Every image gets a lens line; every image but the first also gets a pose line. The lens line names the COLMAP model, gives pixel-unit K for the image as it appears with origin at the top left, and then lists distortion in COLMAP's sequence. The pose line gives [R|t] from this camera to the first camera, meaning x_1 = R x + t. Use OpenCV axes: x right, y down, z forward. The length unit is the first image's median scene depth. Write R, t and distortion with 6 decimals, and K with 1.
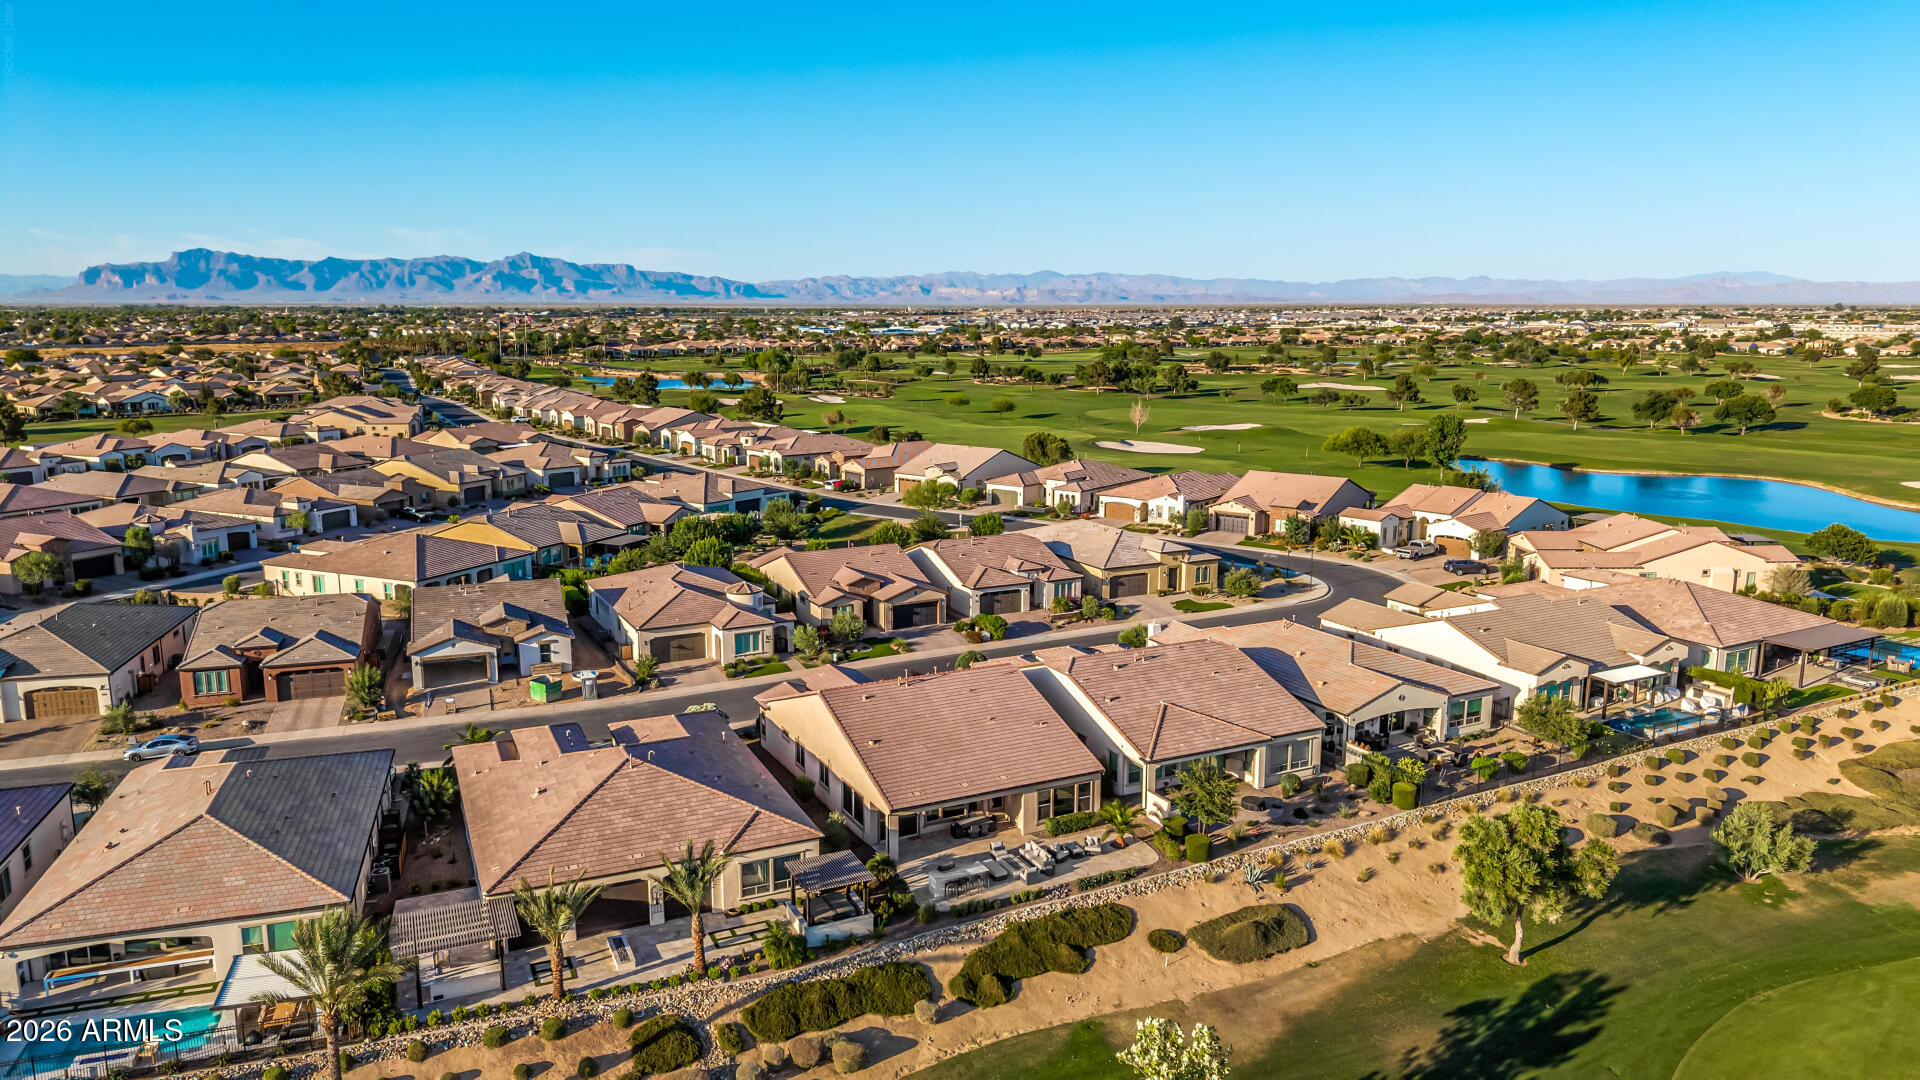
lens RADIAL K [[1272.3, 0, 954.9], [0, 1272.3, 558.0], [0, 0, 1]] dist [0.061945, -0.079961]
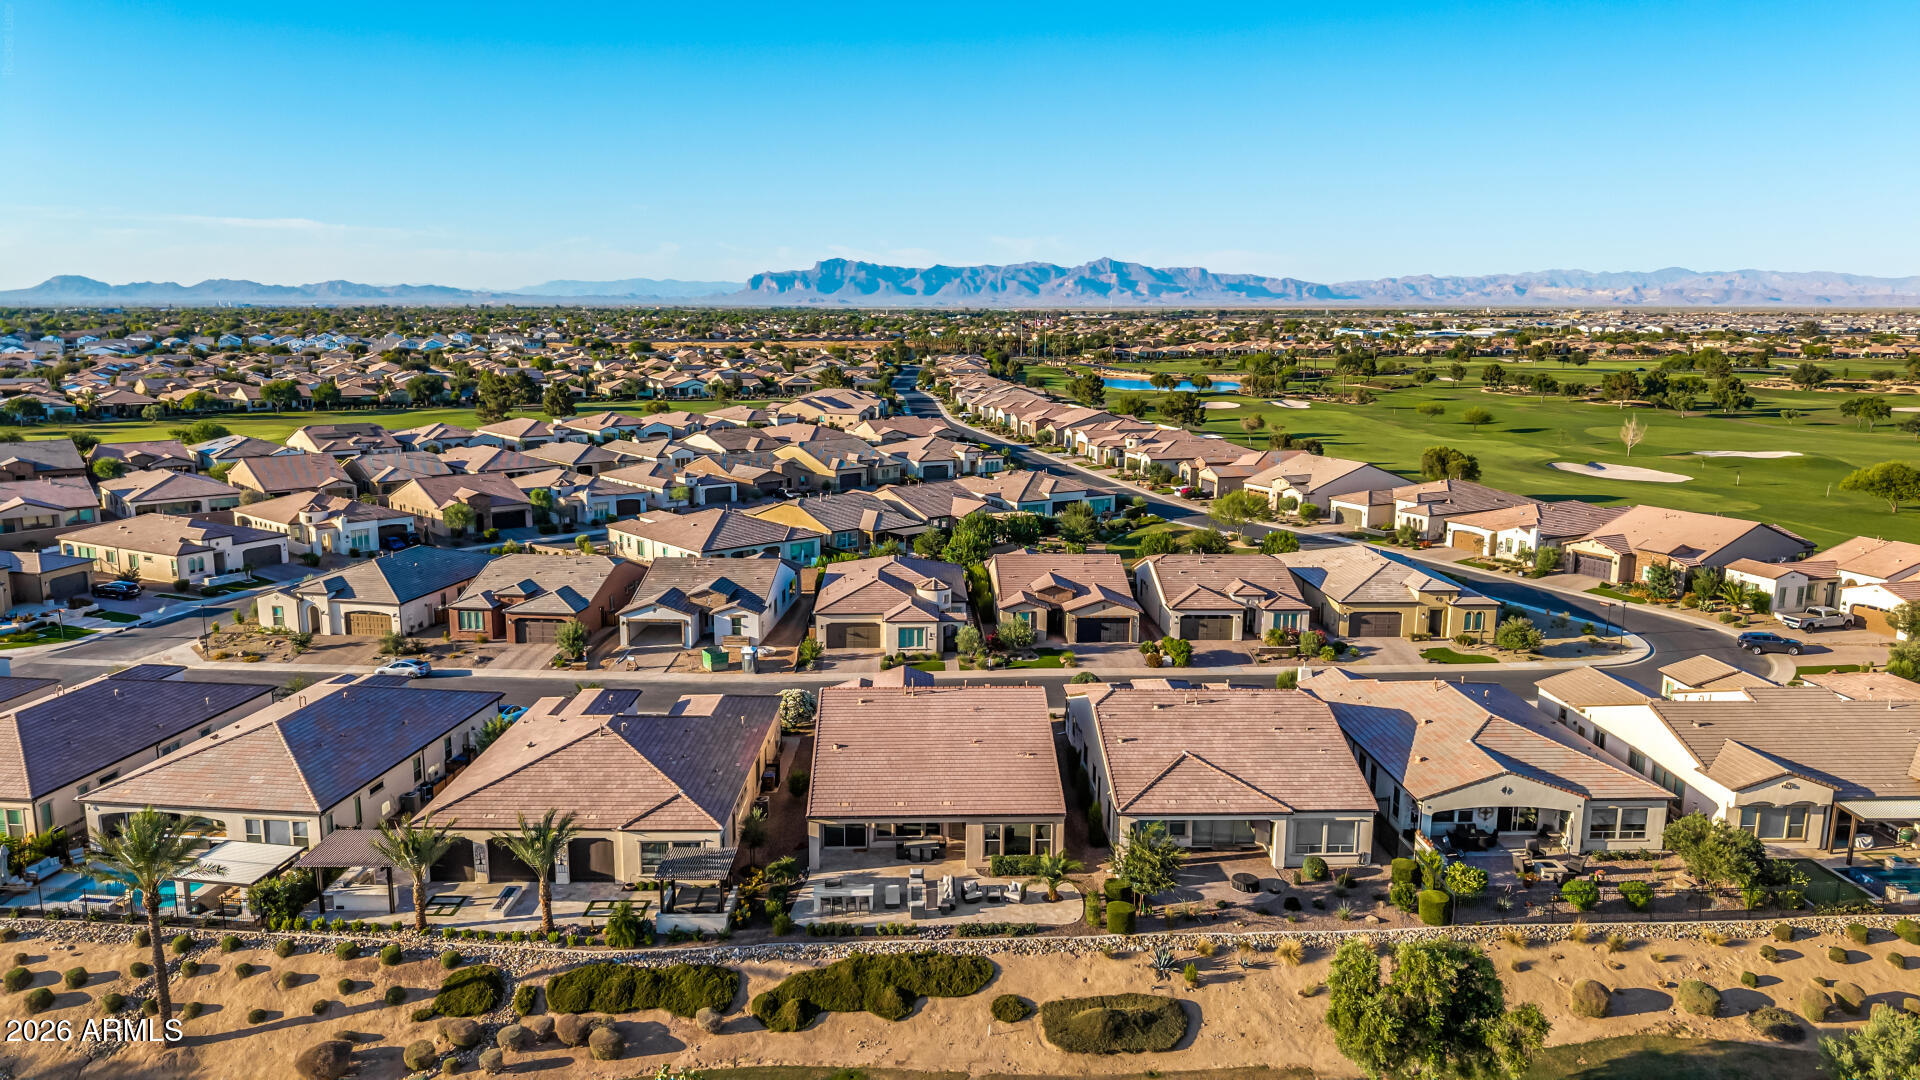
lens RADIAL K [[1272.3, 0, 954.9], [0, 1272.3, 558.0], [0, 0, 1]] dist [0.061945, -0.079961]
pose [[0.908606, 0.084435, -0.409031, 0.391410], [-0.085102, 0.996234, 0.016606, -0.023578], [0.408892, 0.019721, 0.912369, 0.129657]]
